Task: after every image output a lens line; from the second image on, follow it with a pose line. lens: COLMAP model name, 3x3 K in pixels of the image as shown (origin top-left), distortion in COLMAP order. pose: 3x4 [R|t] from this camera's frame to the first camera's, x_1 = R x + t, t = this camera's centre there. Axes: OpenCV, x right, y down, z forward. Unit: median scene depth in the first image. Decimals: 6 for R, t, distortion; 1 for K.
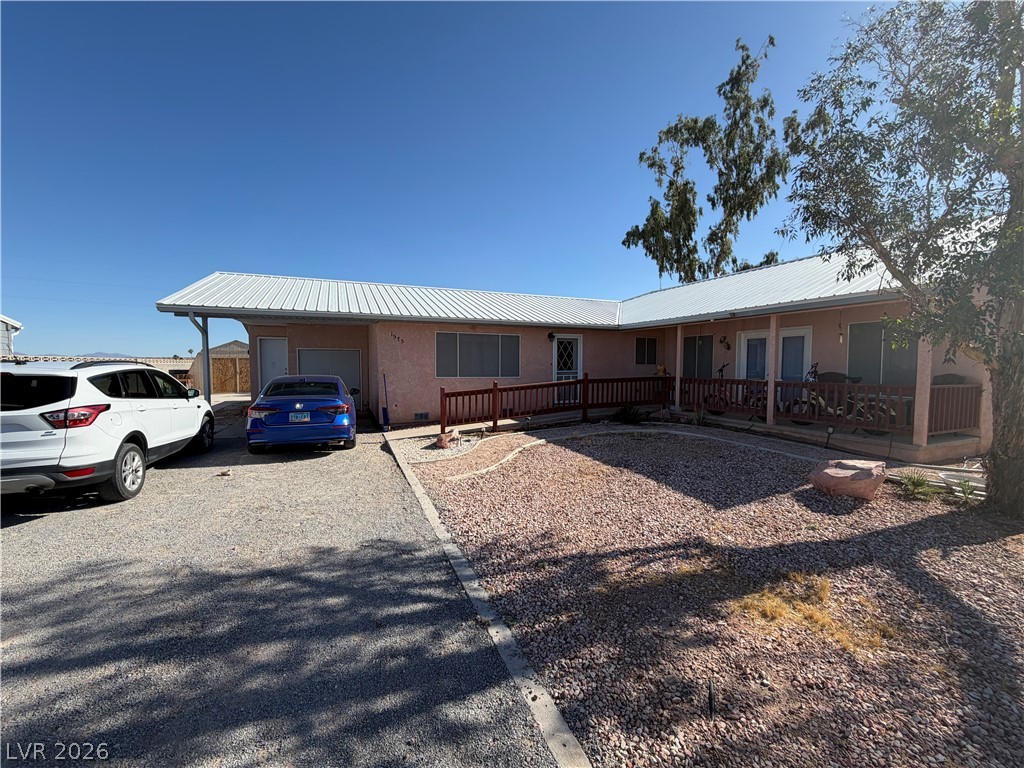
lens RADIAL K [[458.3, 0, 529.9], [0, 458.3, 389.9], [0, 0, 1]] dist [0.000975, -0.000341]
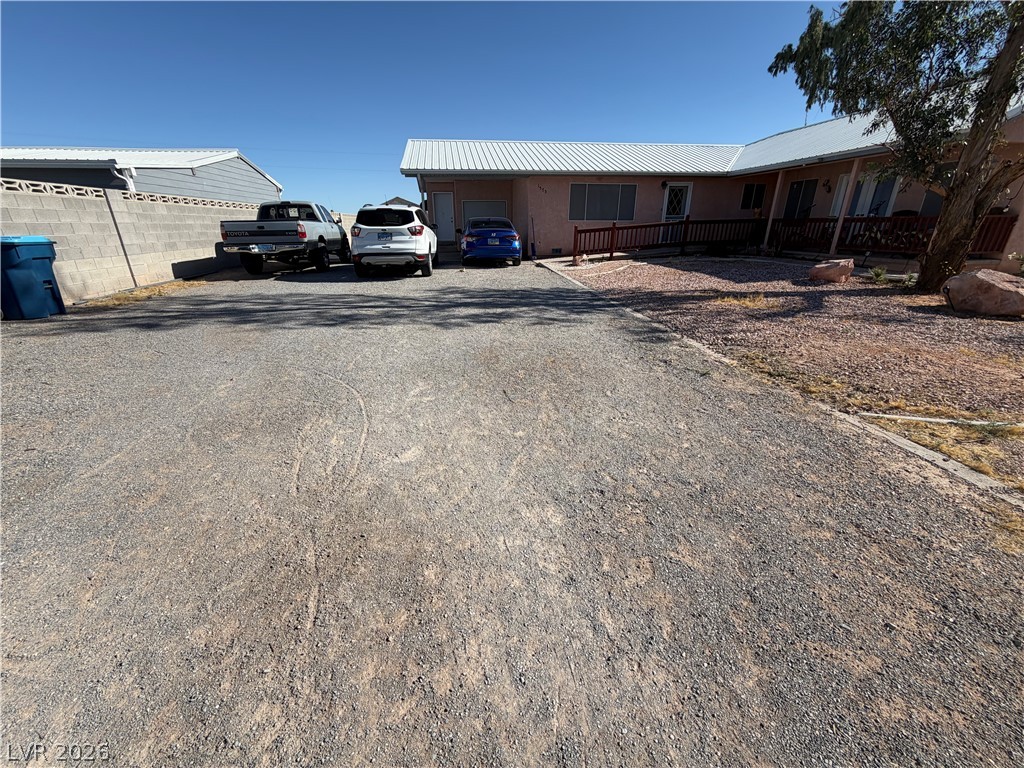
lens RADIAL K [[407.4, 0, 510.5], [0, 407.4, 384.7], [0, 0, 1]] dist [0.000312, 0.000010]
pose [[0.955591, 0.105385, -0.275208, 0.012076], [-0.010049, 0.944982, 0.326968, 0.040753], [0.294524, -0.309682, 0.904076, -0.297876]]
